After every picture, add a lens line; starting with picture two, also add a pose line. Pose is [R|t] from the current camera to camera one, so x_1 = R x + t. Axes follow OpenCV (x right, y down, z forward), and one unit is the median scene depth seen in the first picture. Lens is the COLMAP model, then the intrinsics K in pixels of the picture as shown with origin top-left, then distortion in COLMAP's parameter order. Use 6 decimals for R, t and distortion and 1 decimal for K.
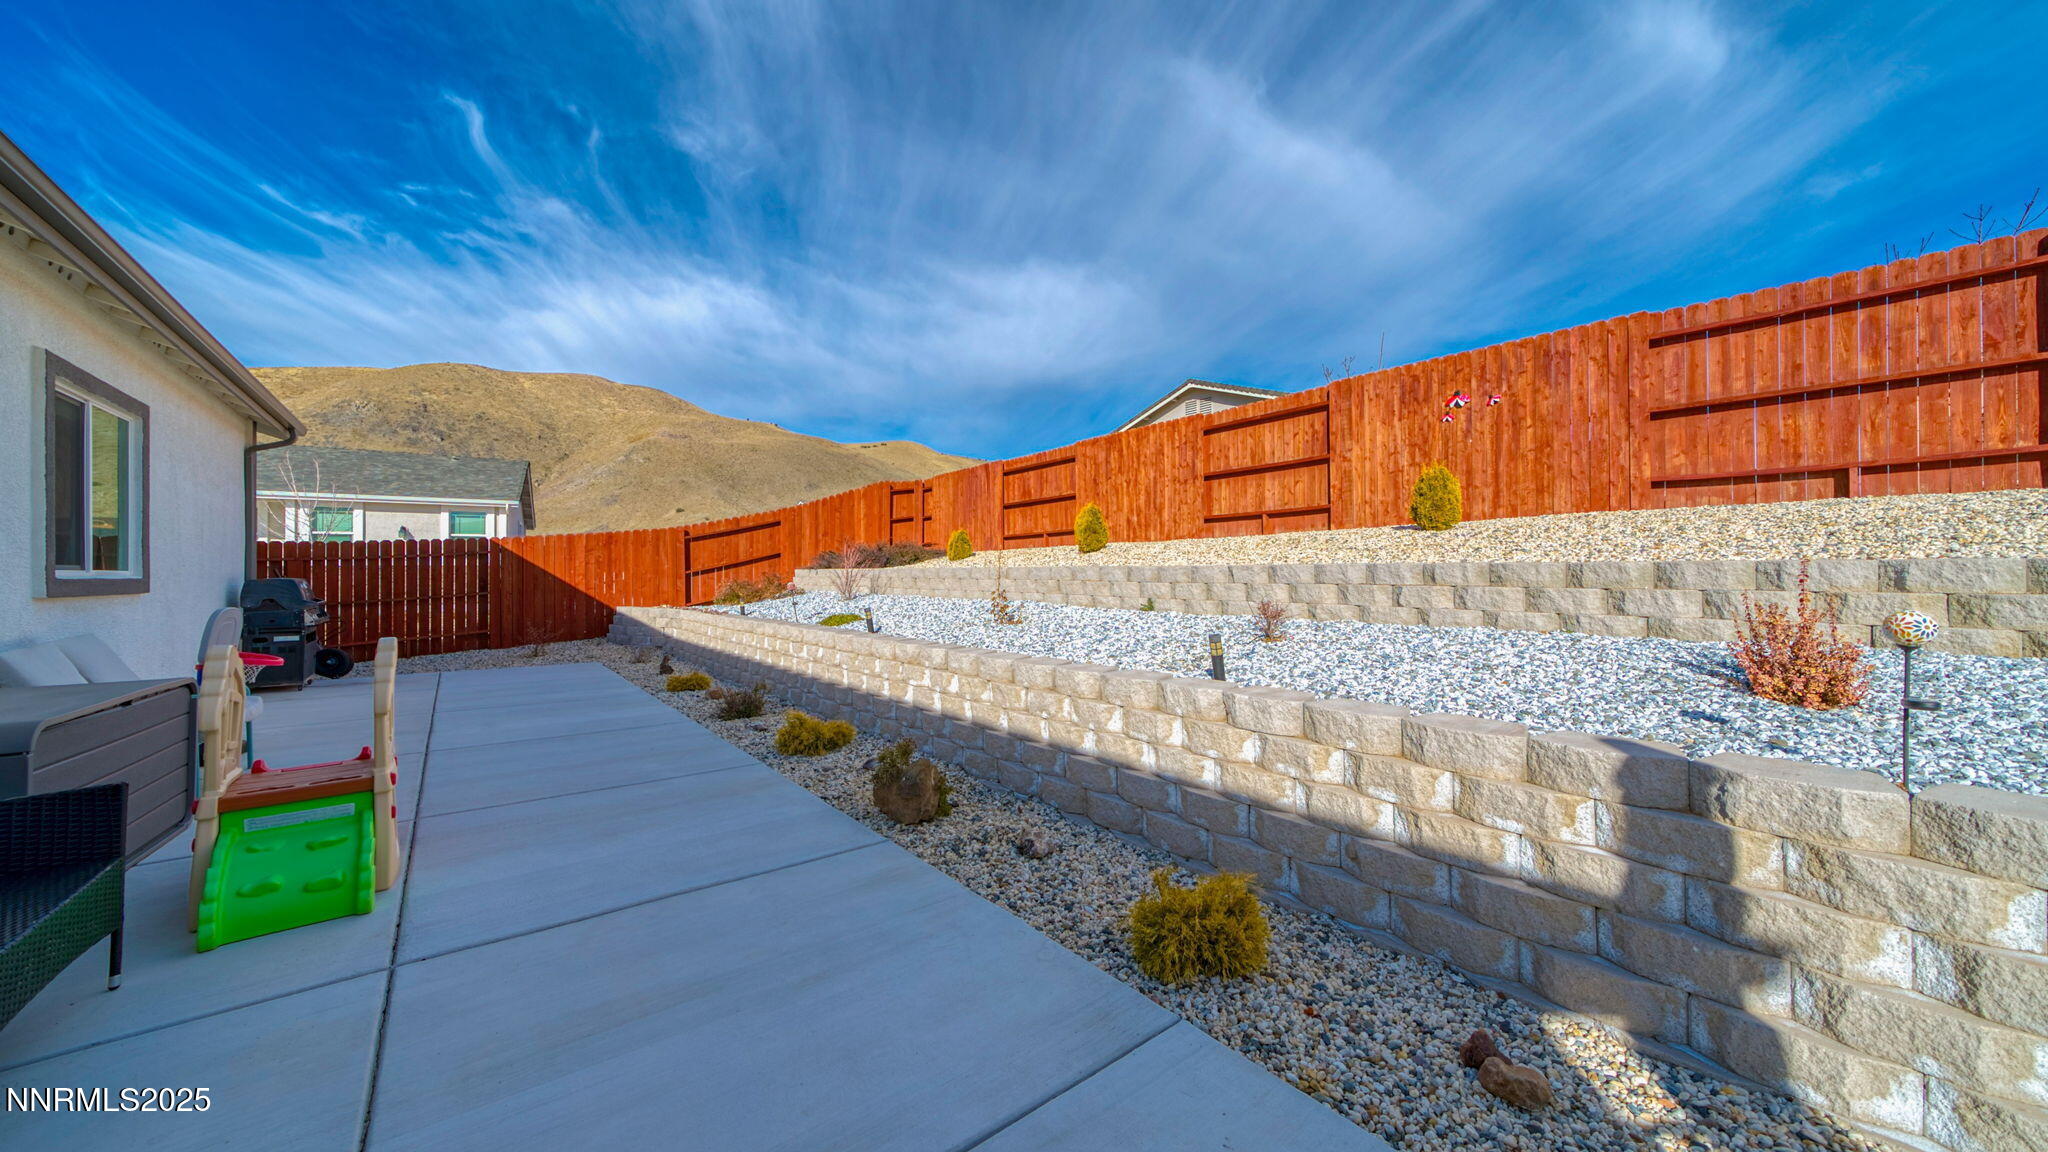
lens RADIAL K [[704.4, 0, 1022.0], [0, 704.4, 573.4], [0, 0, 1]] dist [-0.003298, 0.000305]
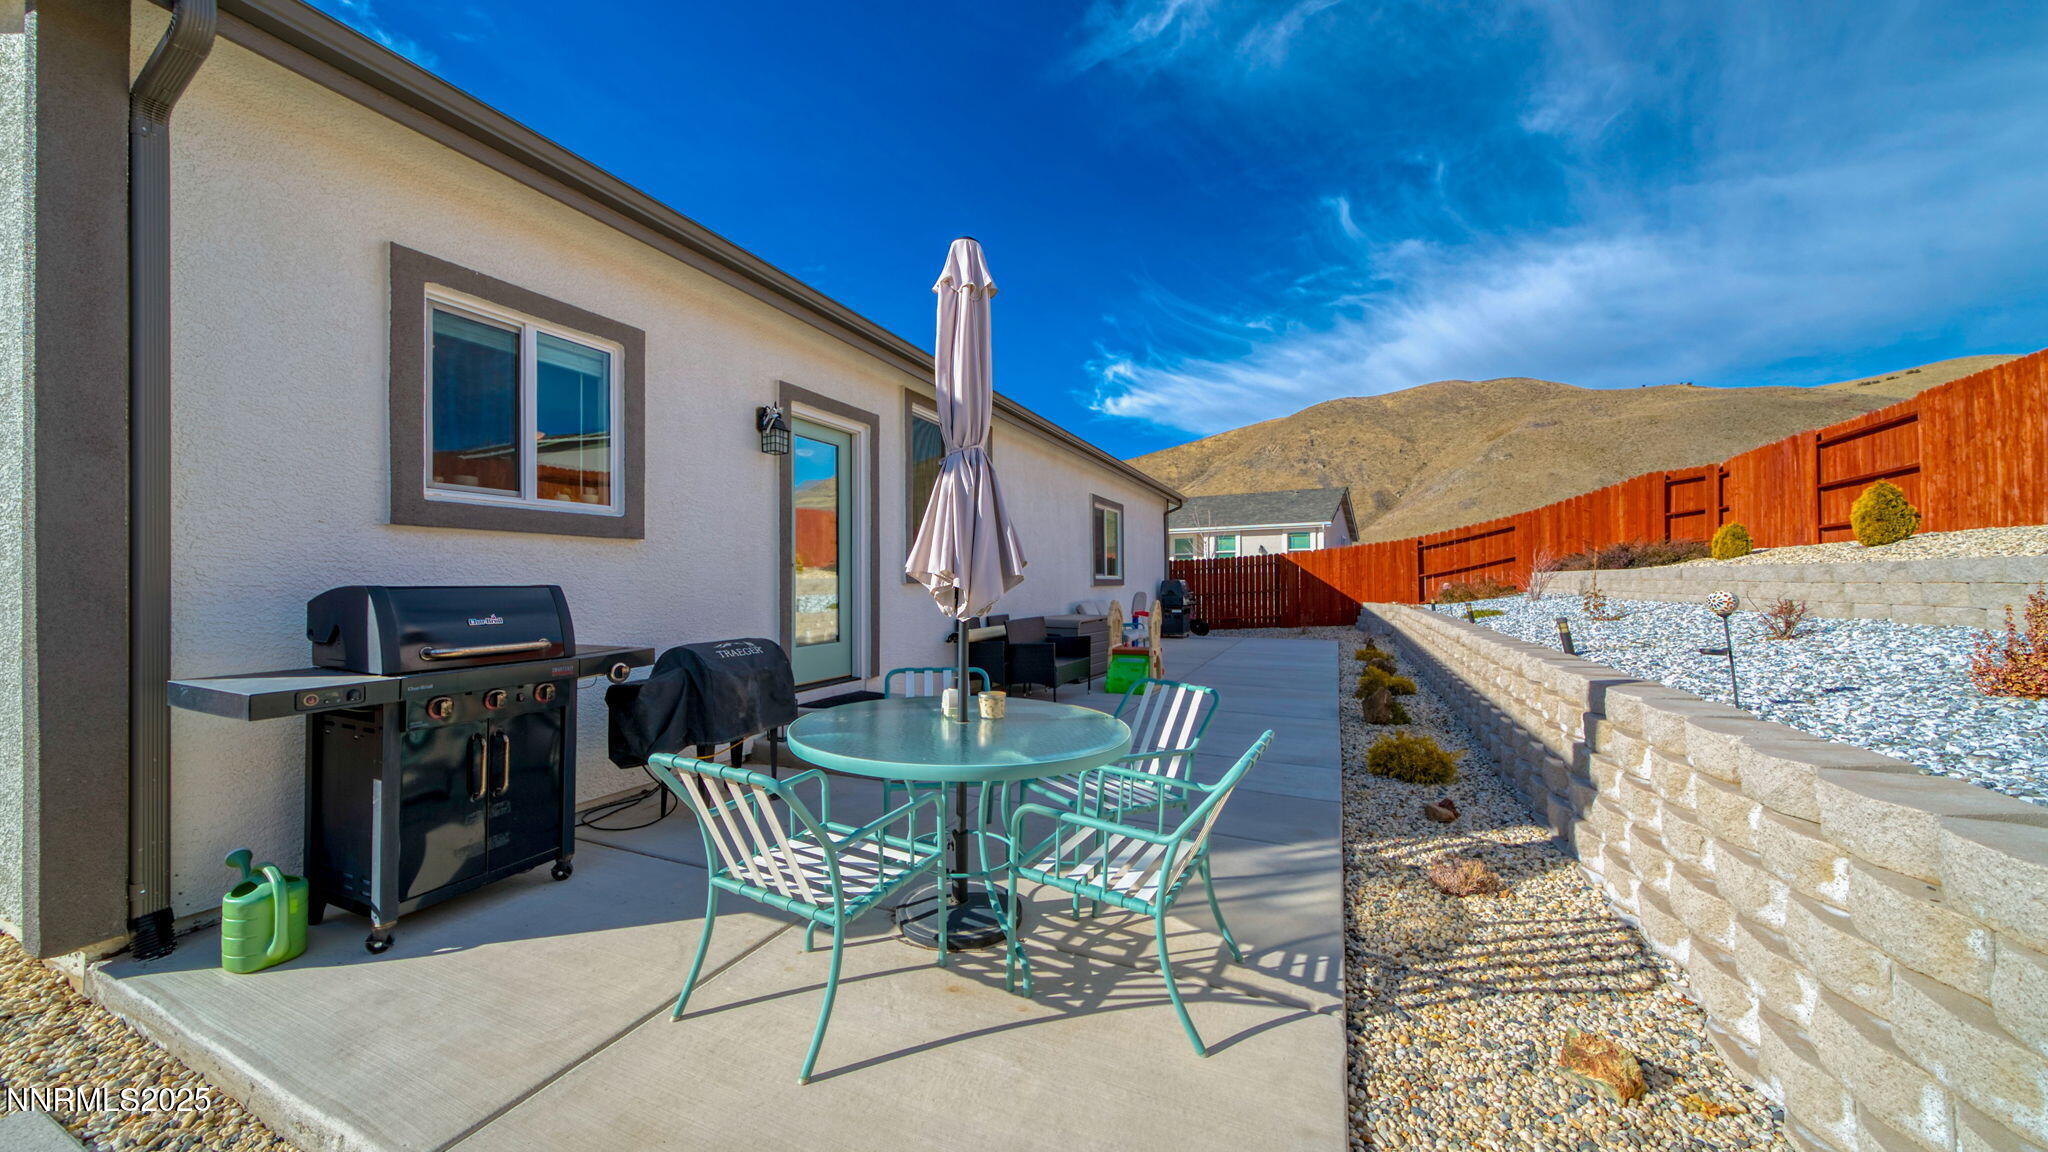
lens RADIAL K [[701.5, 0, 1045.0], [0, 701.5, 575.7], [0, 0, 1]] dist [0.012548, 0.000044]
pose [[0.465624, -0.004846, -0.884970, 0.281090], [0.002724, 0.999988, -0.004043, 0.001603], [0.884979, -0.000528, 0.465631, -0.121346]]
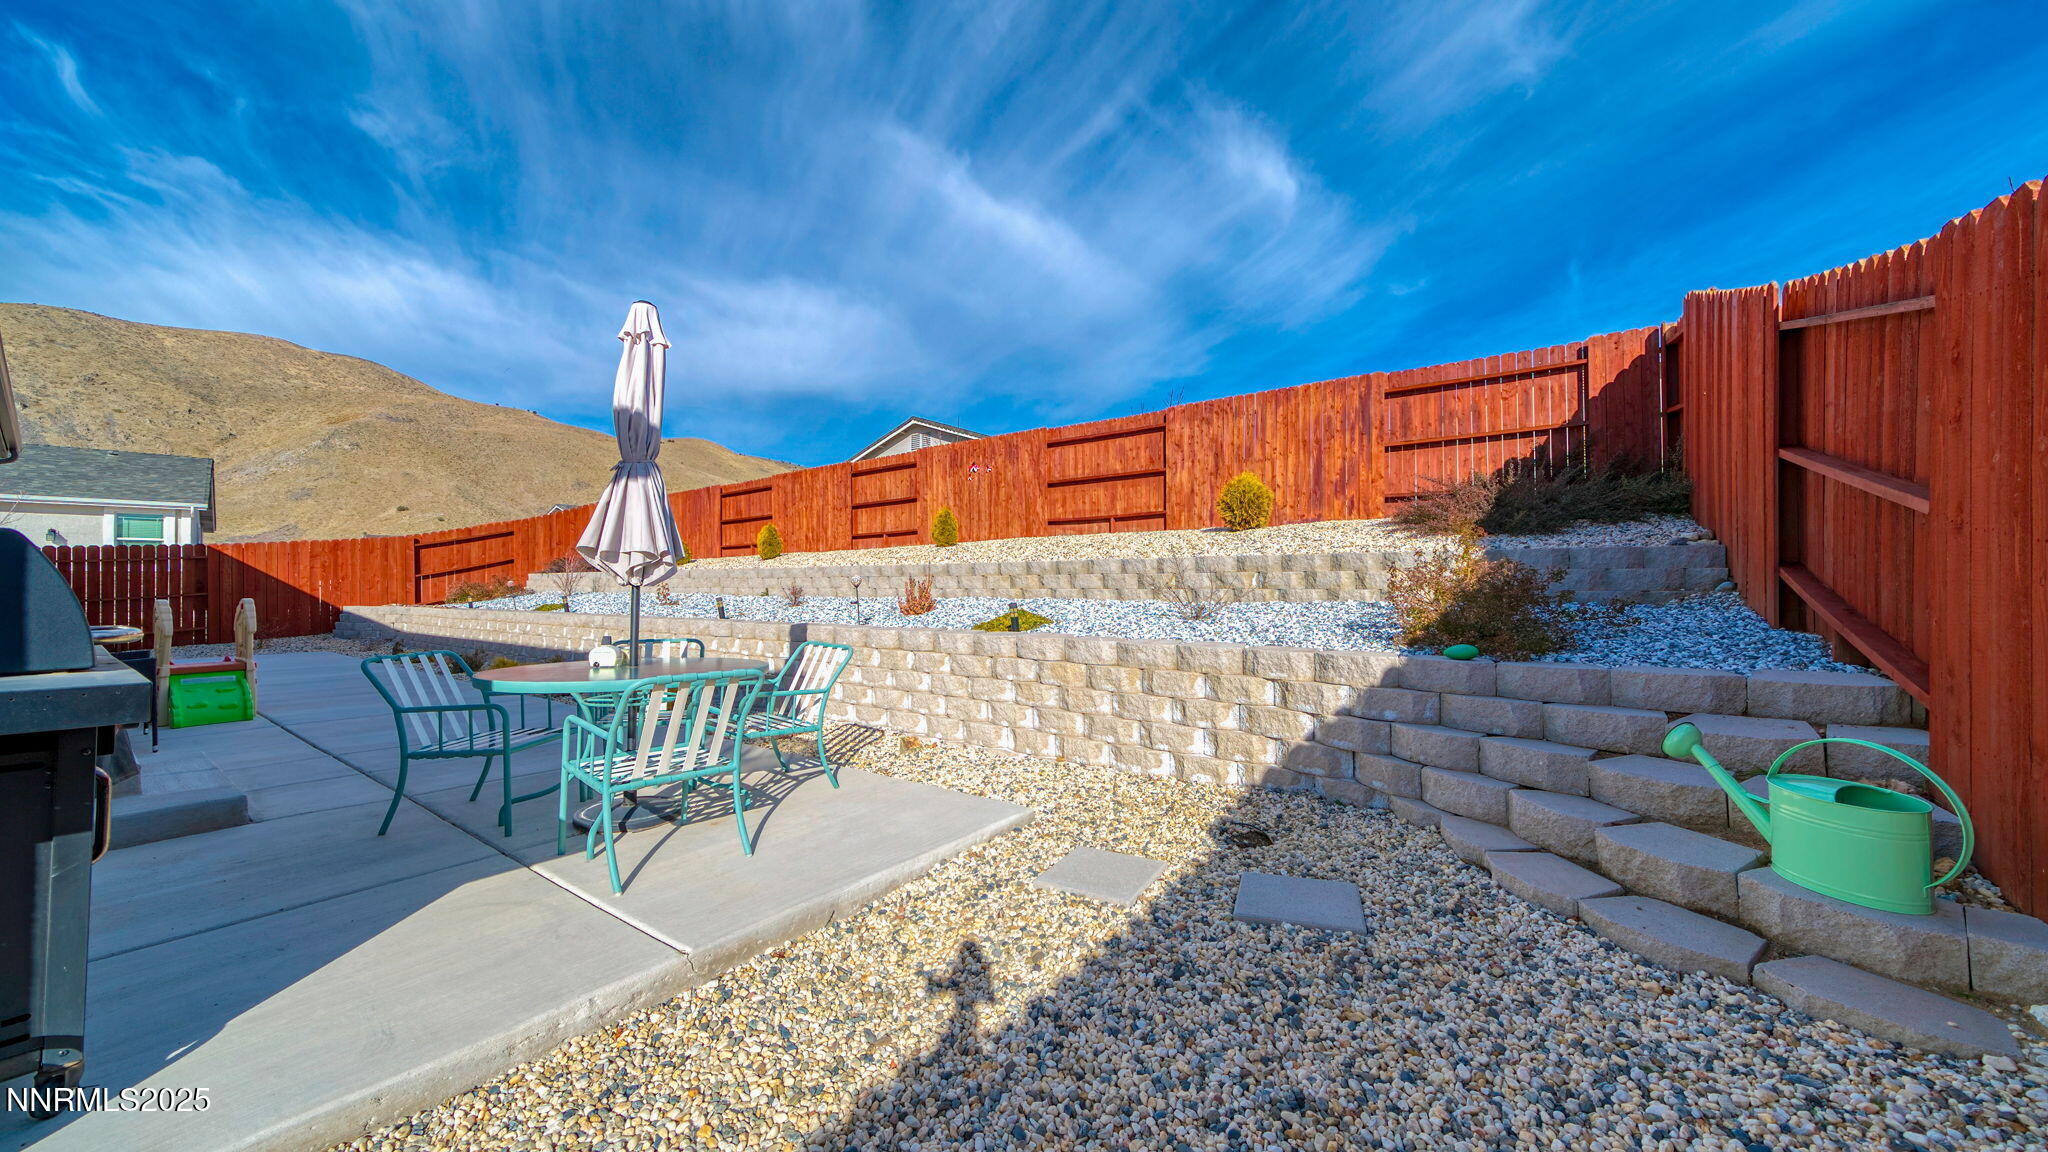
lens RADIAL K [[704.4, 0, 1022.0], [0, 704.4, 573.4], [0, 0, 1]] dist [-0.003298, 0.000305]
pose [[0.963657, -0.000960, 0.267142, 0.159171], [0.004147, 0.999927, -0.011365, 0.011448], [-0.267112, 0.012060, 0.963590, -0.347332]]
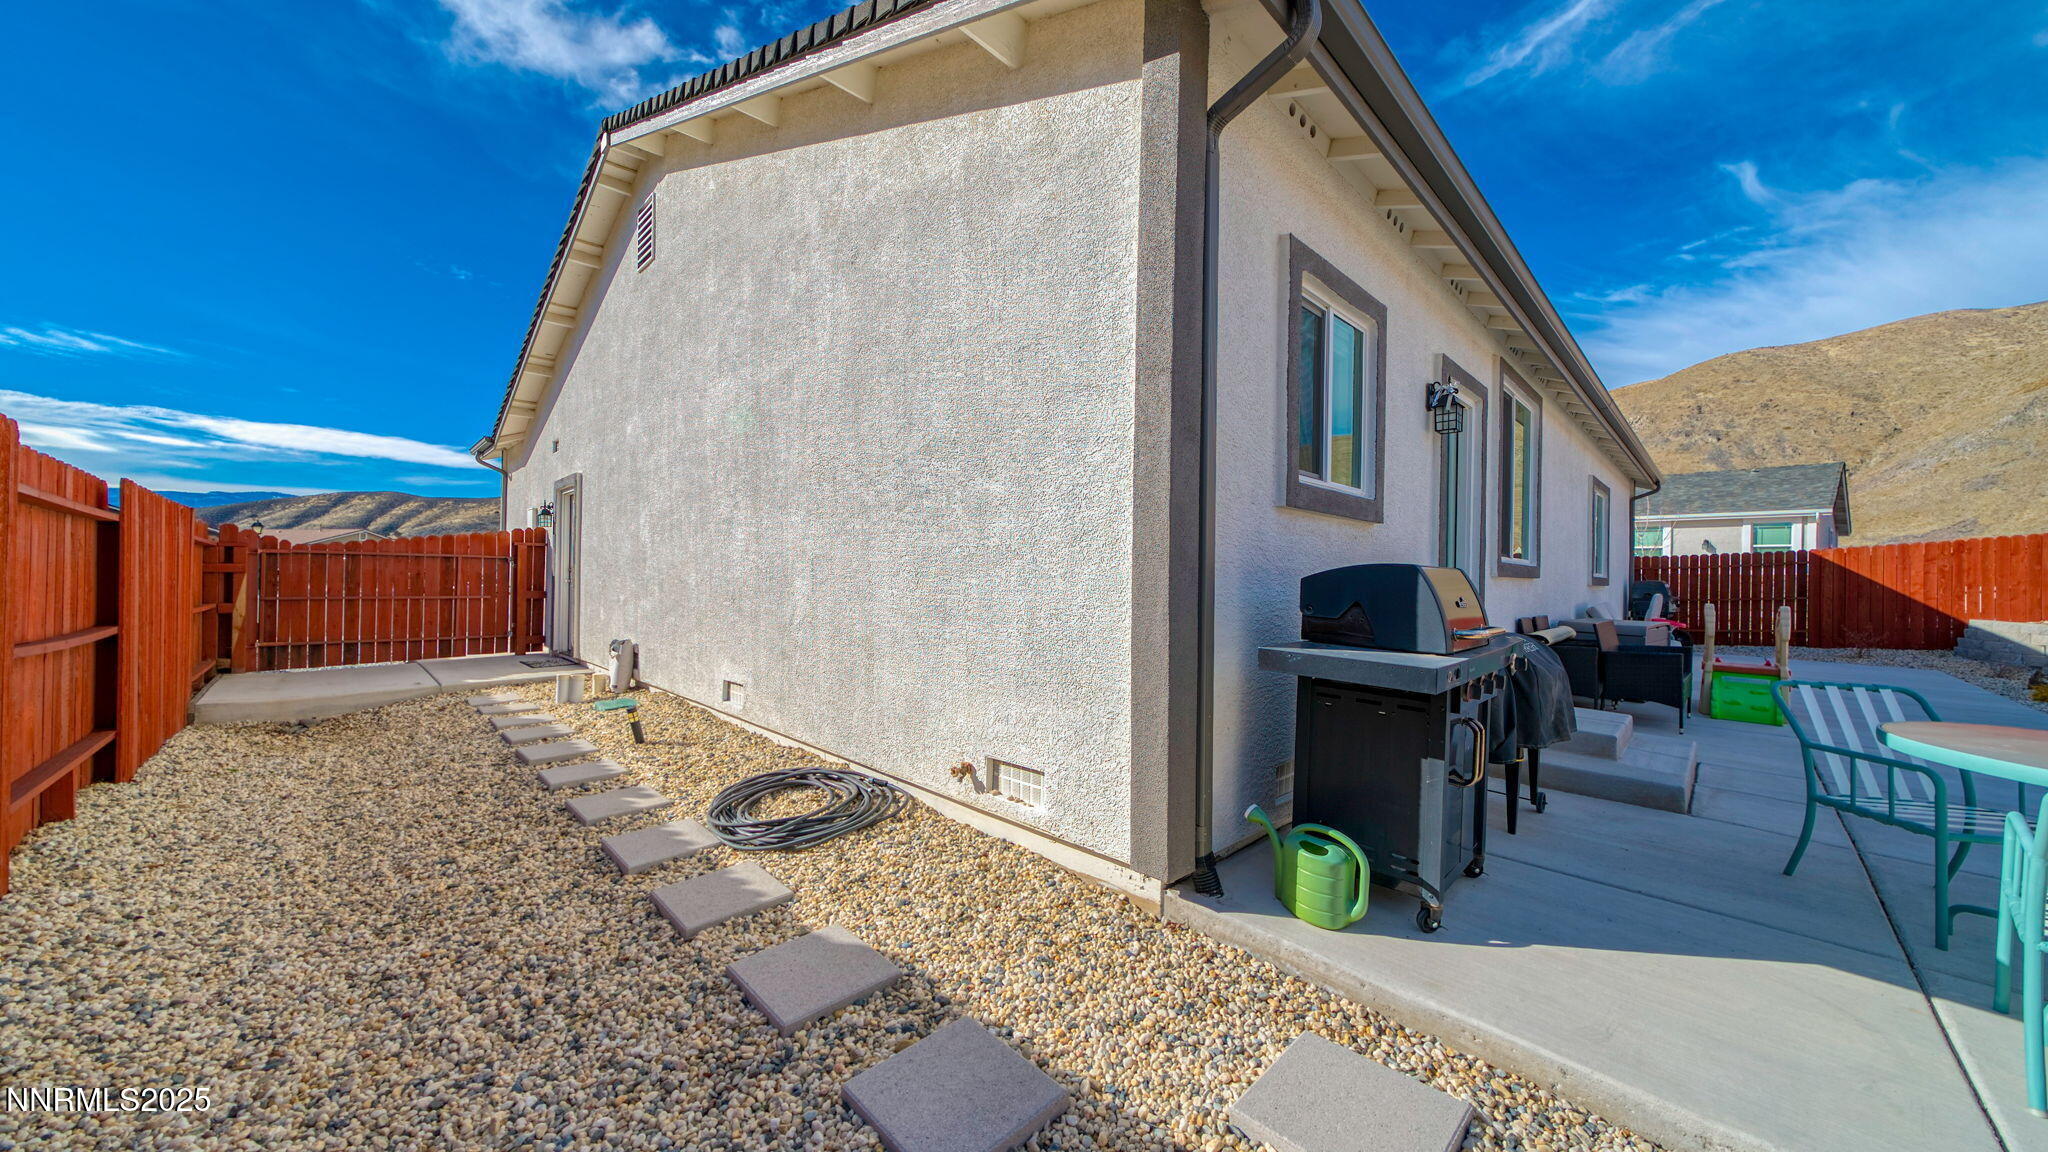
lens RADIAL K [[704.4, 0, 1022.0], [0, 704.4, 573.4], [0, 0, 1]] dist [-0.003298, 0.000305]
pose [[0.102176, 0.005438, -0.994751, 0.203668], [-0.019376, 0.999806, 0.003476, 0.006842], [0.994578, 0.018919, 0.102262, -0.320483]]
